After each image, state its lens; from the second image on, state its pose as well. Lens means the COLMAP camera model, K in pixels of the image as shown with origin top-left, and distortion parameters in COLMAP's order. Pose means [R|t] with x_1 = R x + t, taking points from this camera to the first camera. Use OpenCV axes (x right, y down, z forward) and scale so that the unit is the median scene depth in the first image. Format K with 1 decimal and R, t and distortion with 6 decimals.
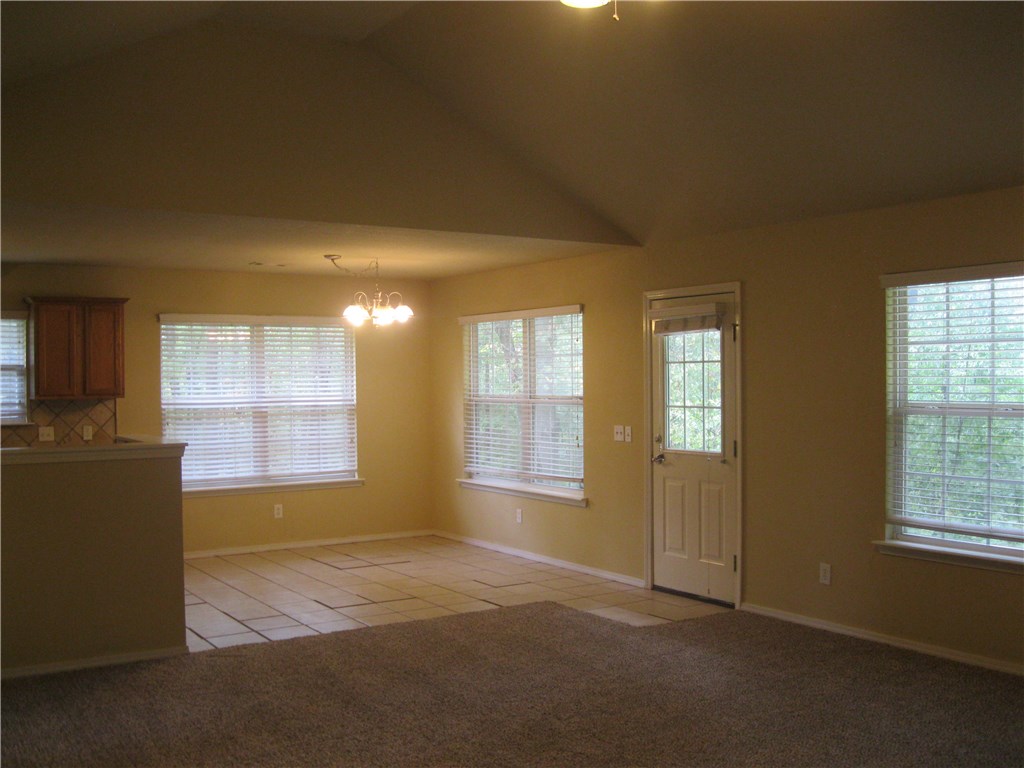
lens RADIAL K [[1048.5, 0, 512.0], [0, 1048.5, 384.0], [0, 0, 1]] dist [-0.105180, -0.013509]
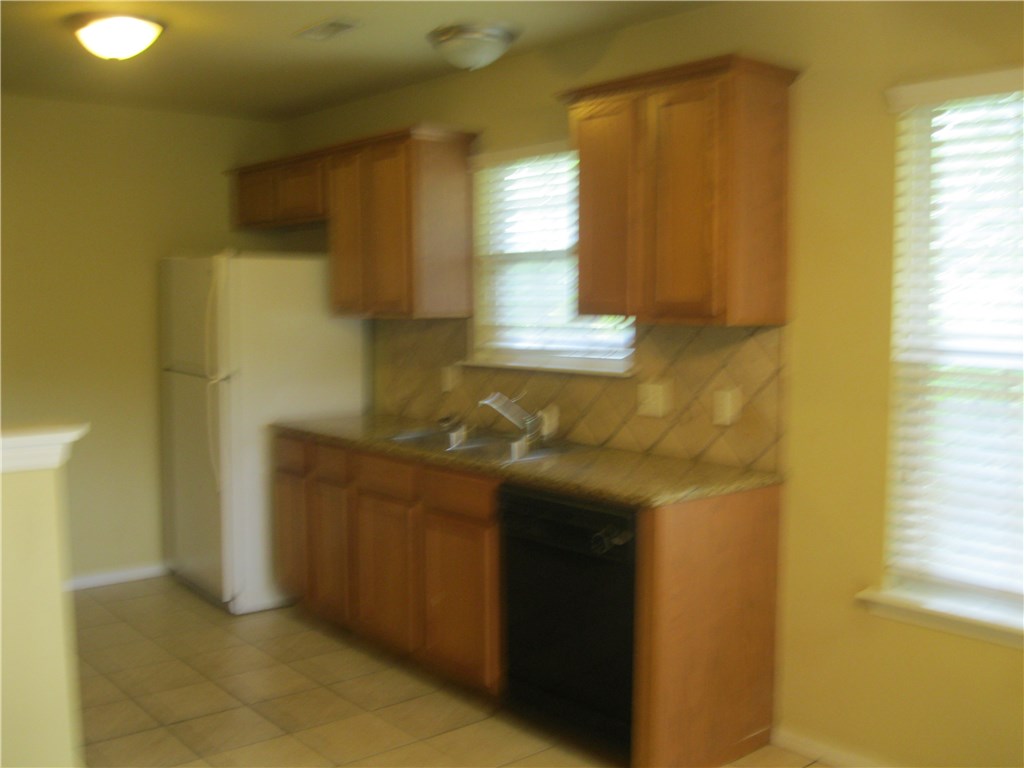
lens RADIAL K [[1048.5, 0, 512.0], [0, 1048.5, 384.0], [0, 0, 1]] dist [-0.105180, -0.013509]
pose [[0.110352, 0.084906, -0.990259, -0.006775], [-0.017857, 0.996353, 0.083438, 0.004851], [0.993732, 0.008475, 0.111466, 0.857498]]
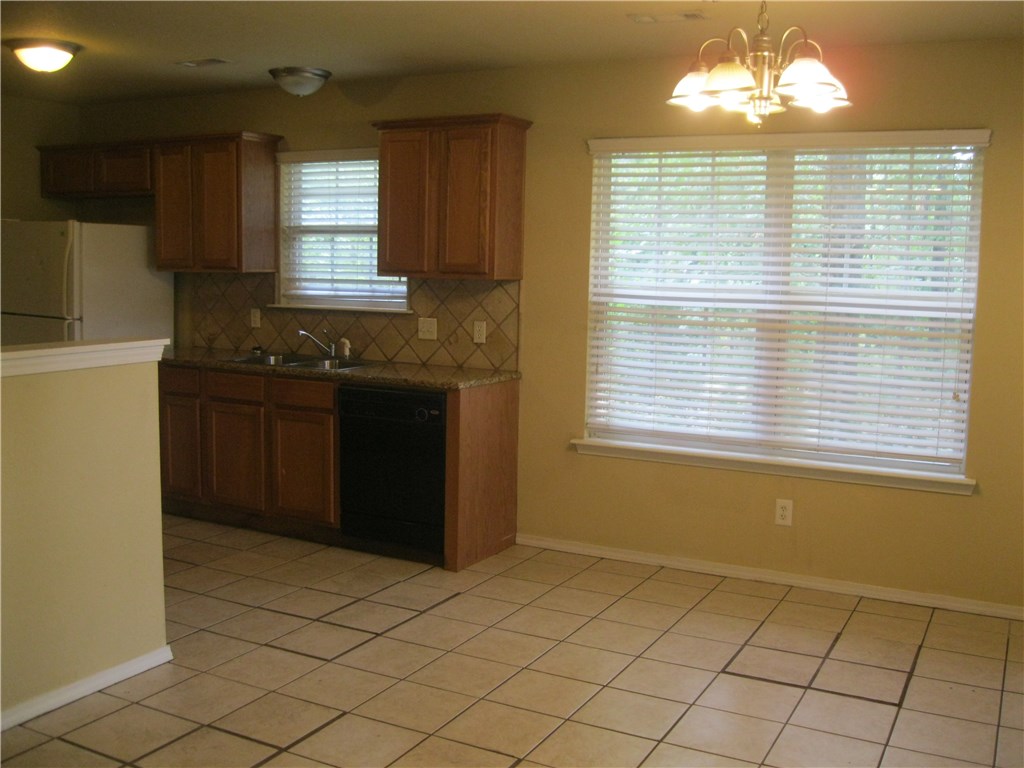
lens RADIAL K [[1048.5, 0, 512.0], [0, 1048.5, 384.0], [0, 0, 1]] dist [-0.105180, -0.013509]
pose [[0.490728, 0.116707, -0.863461, 0.166913], [-0.038934, 0.992936, 0.112080, 0.005359], [0.870442, -0.021383, 0.491805, 0.685307]]
